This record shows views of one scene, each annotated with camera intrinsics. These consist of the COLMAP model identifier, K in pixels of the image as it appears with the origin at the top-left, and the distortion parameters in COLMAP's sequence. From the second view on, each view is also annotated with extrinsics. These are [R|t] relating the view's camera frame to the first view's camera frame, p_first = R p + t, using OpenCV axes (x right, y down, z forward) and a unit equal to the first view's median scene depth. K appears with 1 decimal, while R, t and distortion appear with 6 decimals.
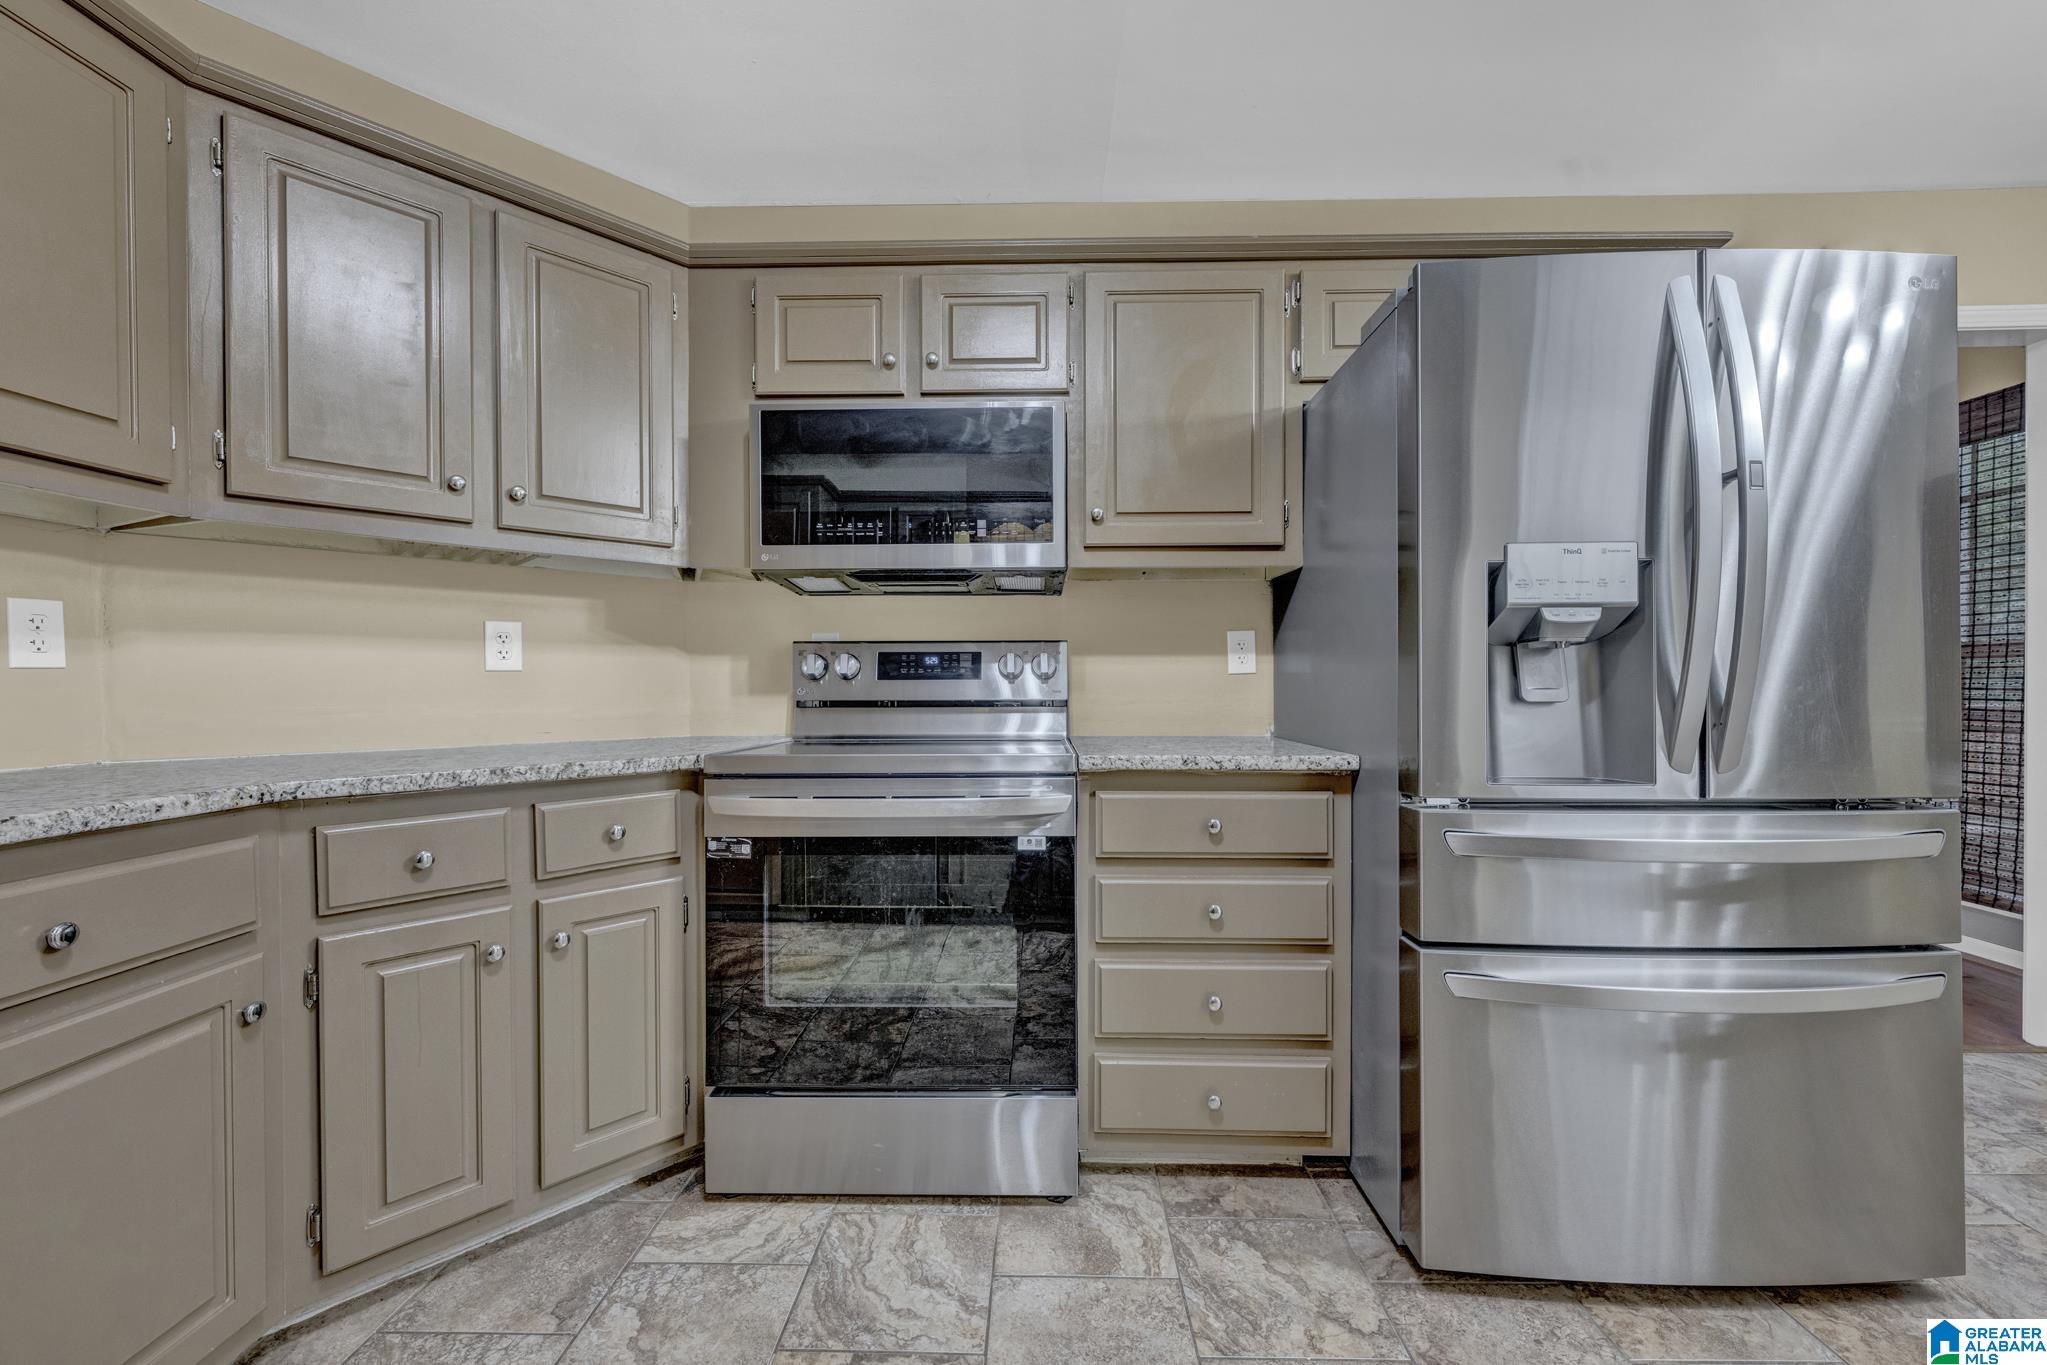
lens RADIAL K [[802.8, 0, 1020.8], [0, 802.8, 689.6], [0, 0, 1]] dist [-0.002663, 0.000001]
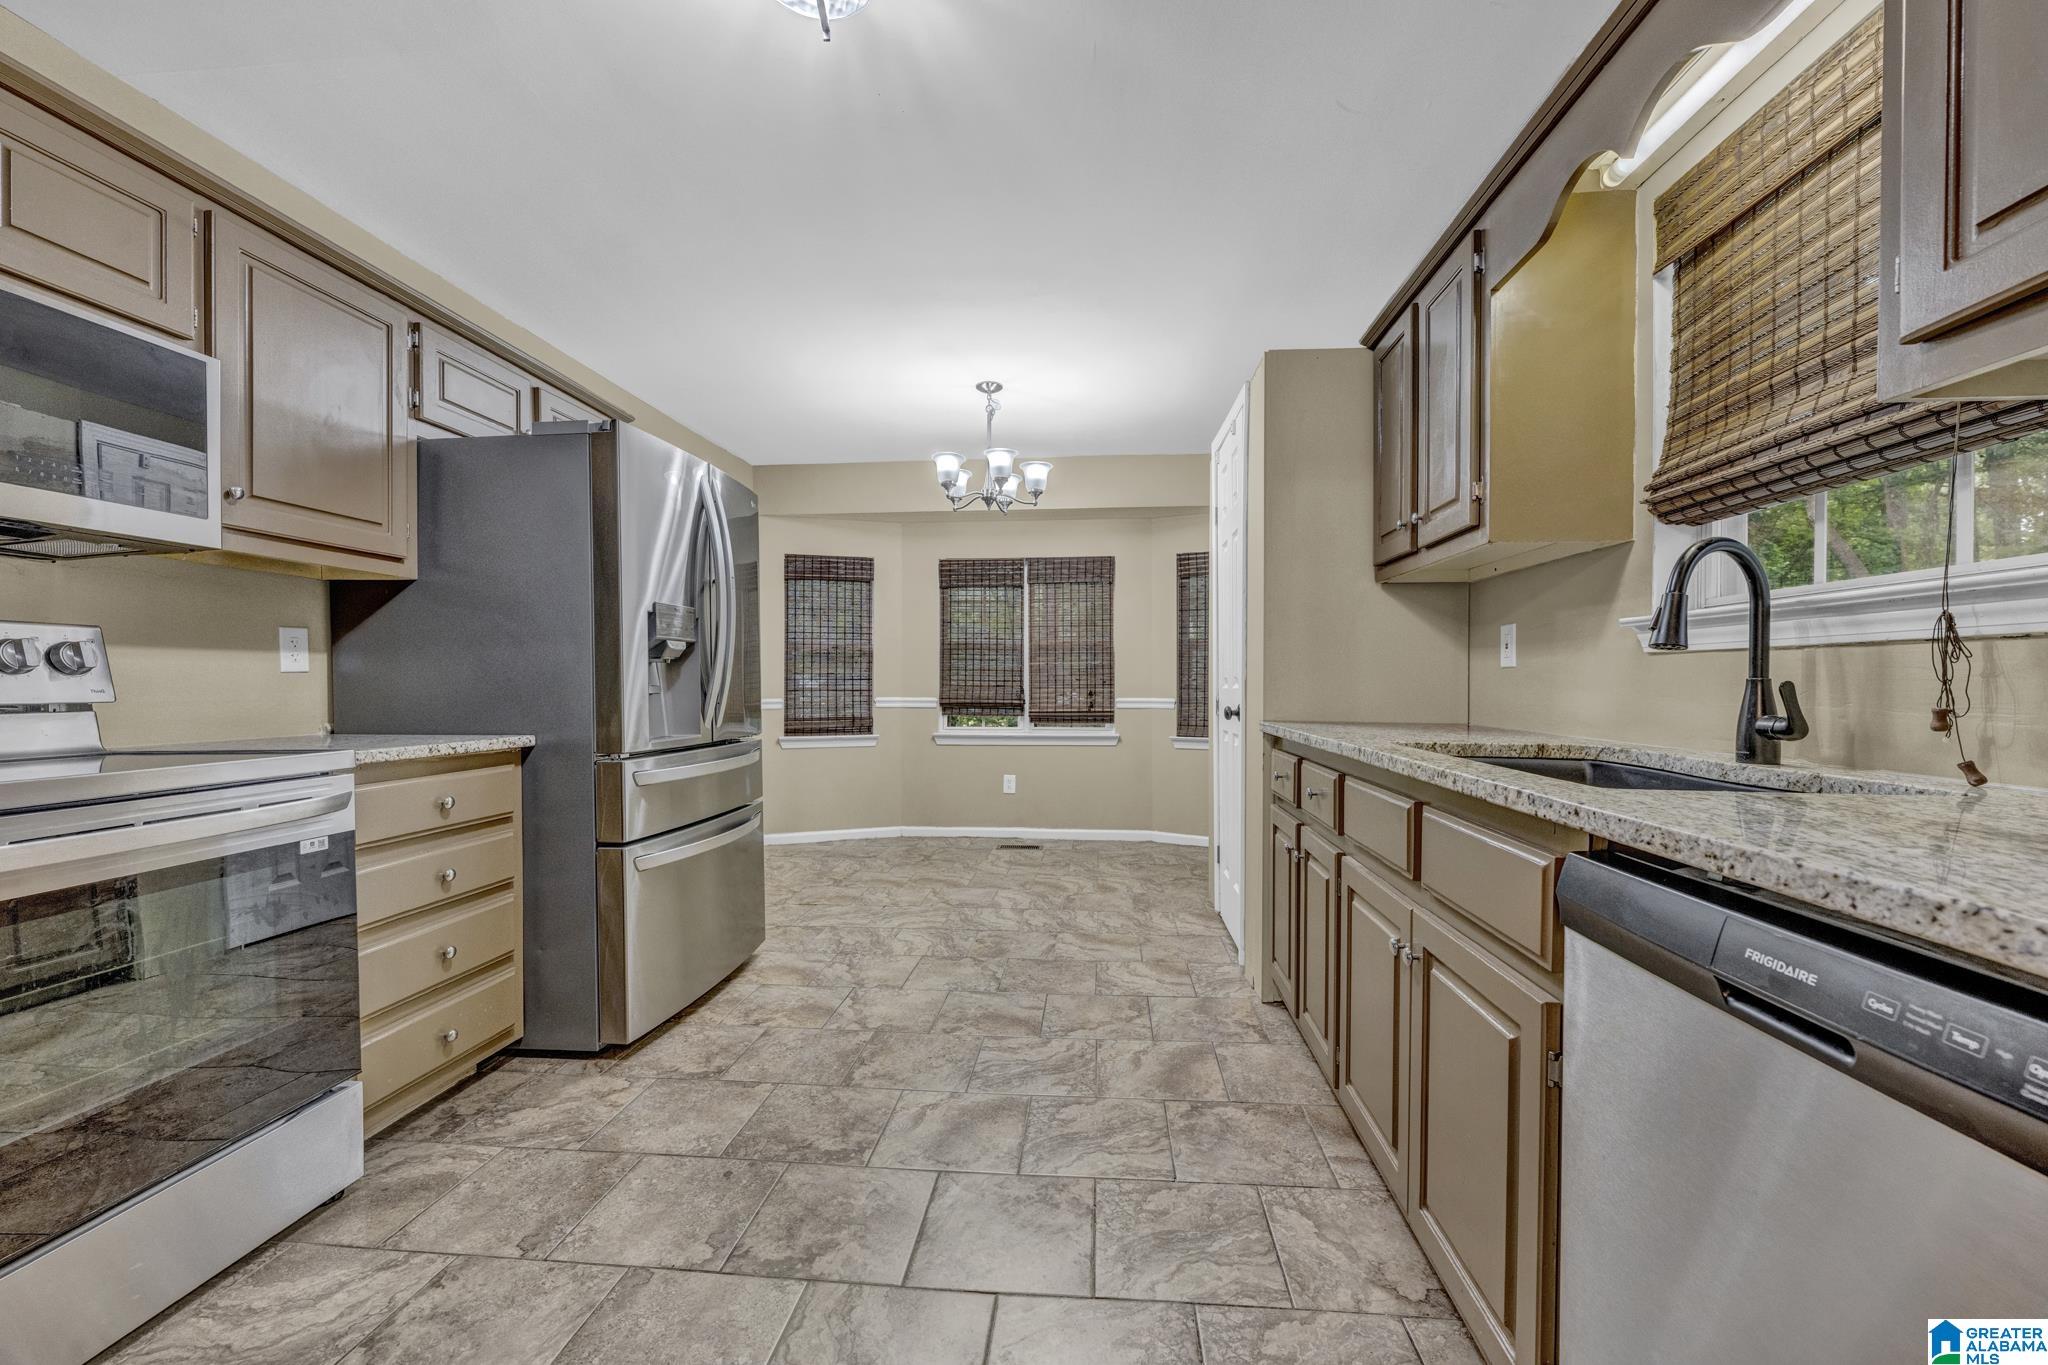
lens RADIAL K [[803.2, 0, 1029.6], [0, 803.2, 683.6], [0, 0, 1]] dist [-0.002663, 0.000001]
pose [[0.066022, 0.003579, 0.997812, -0.895839], [0.004249, 0.999983, -0.003868, 0.002799], [-0.997809, 0.004495, 0.066006, 0.068035]]
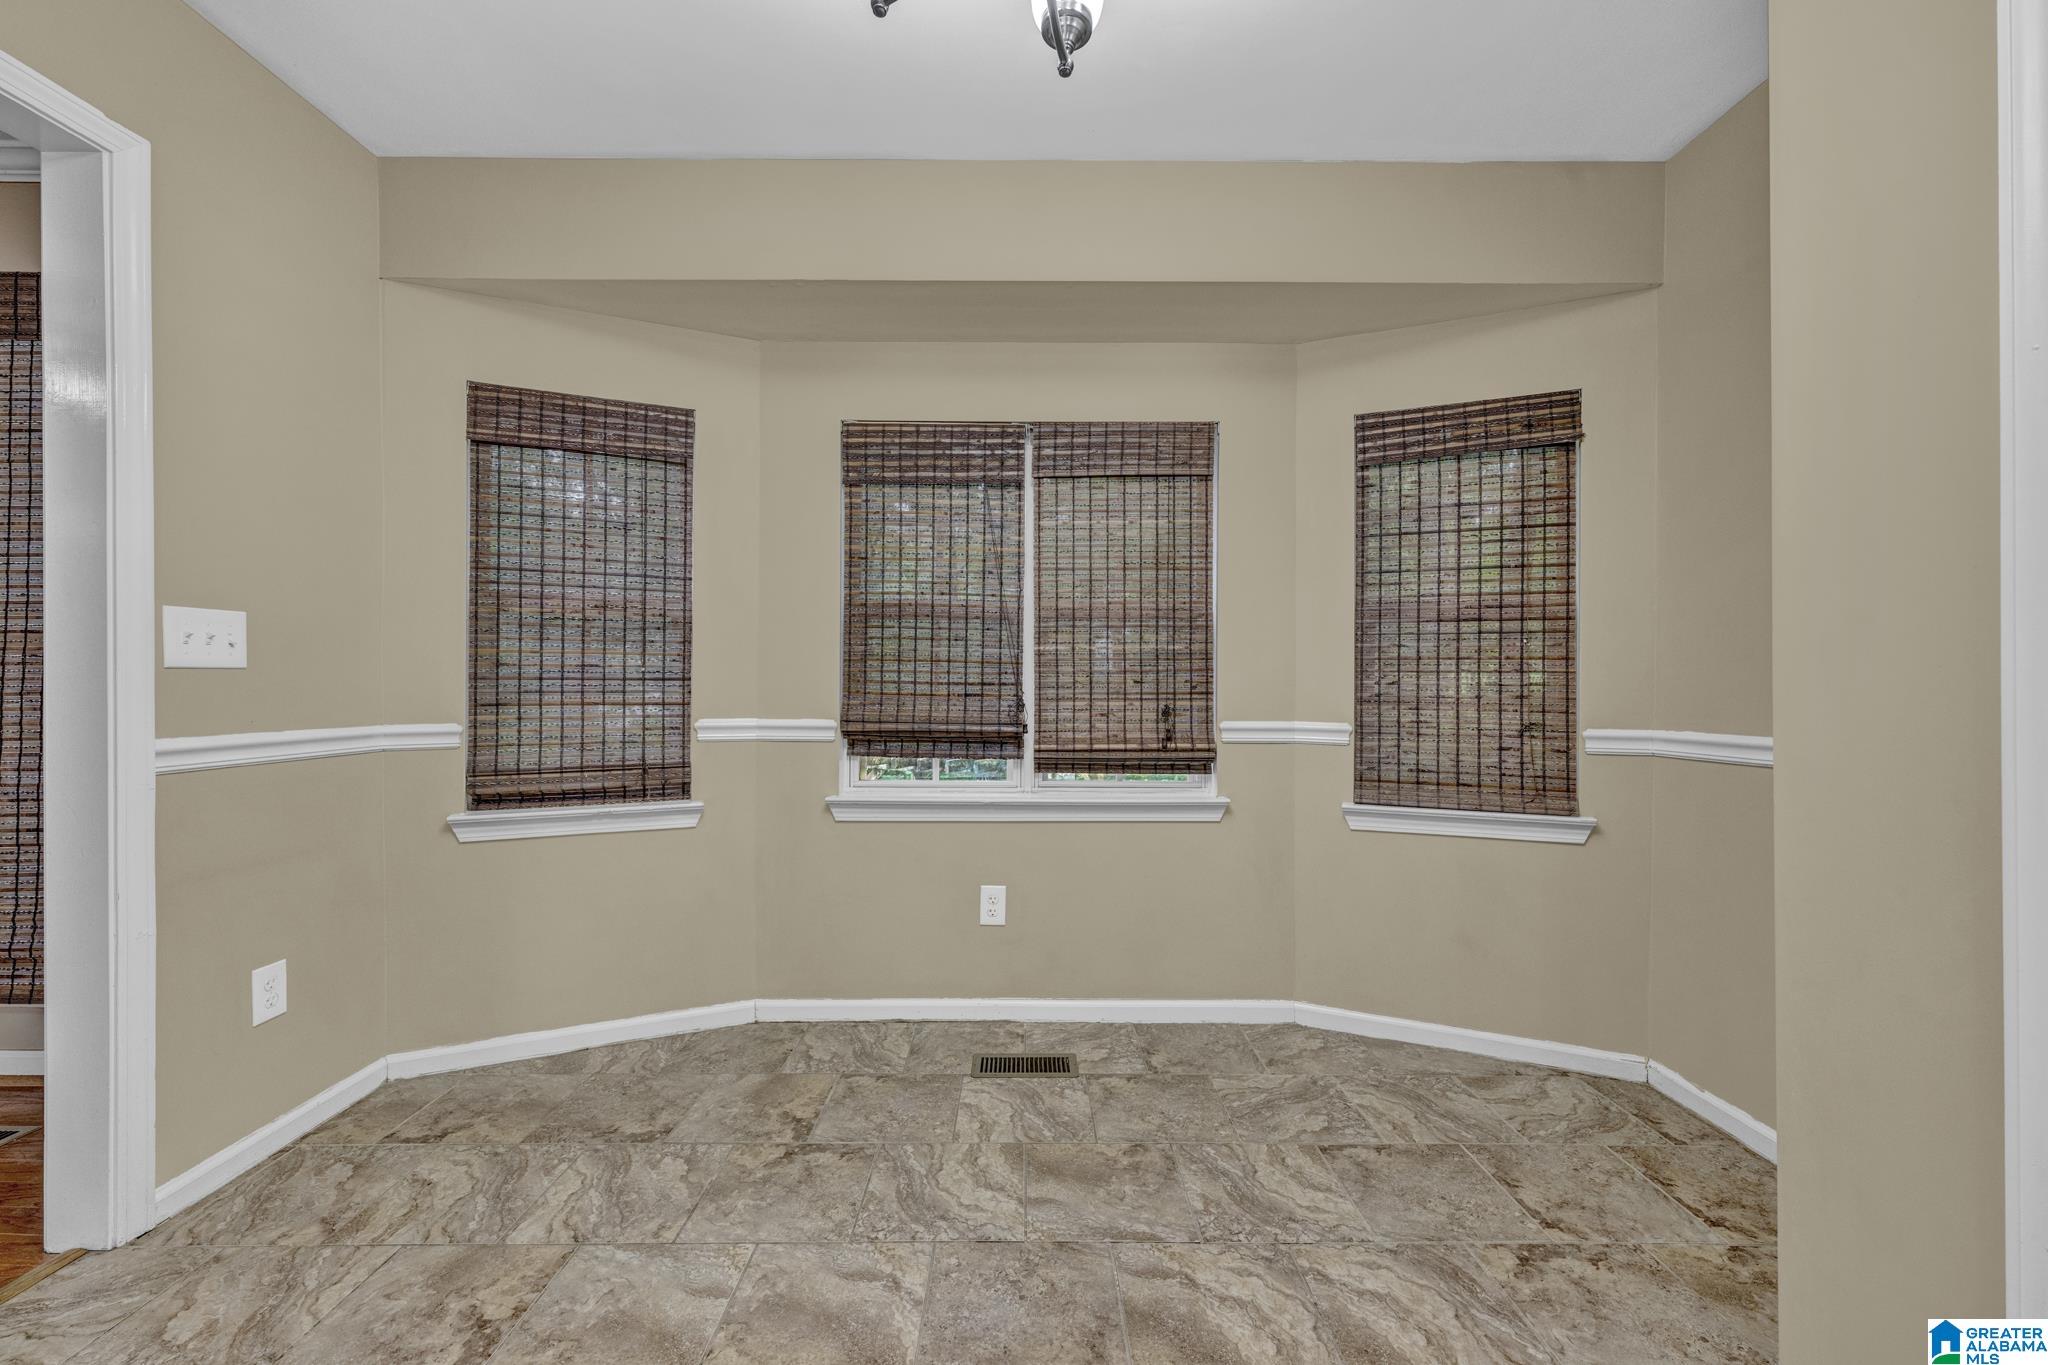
lens RADIAL K [[803.2, 0, 1025.3], [0, 803.2, 688.4], [0, 0, 1]] dist [-0.002663, 0.000001]
pose [[-0.019907, 0.002667, 0.999798, -0.809124], [0.000324, 0.999996, -0.002661, 0.002206], [-0.999802, 0.000271, -0.019908, 0.081469]]
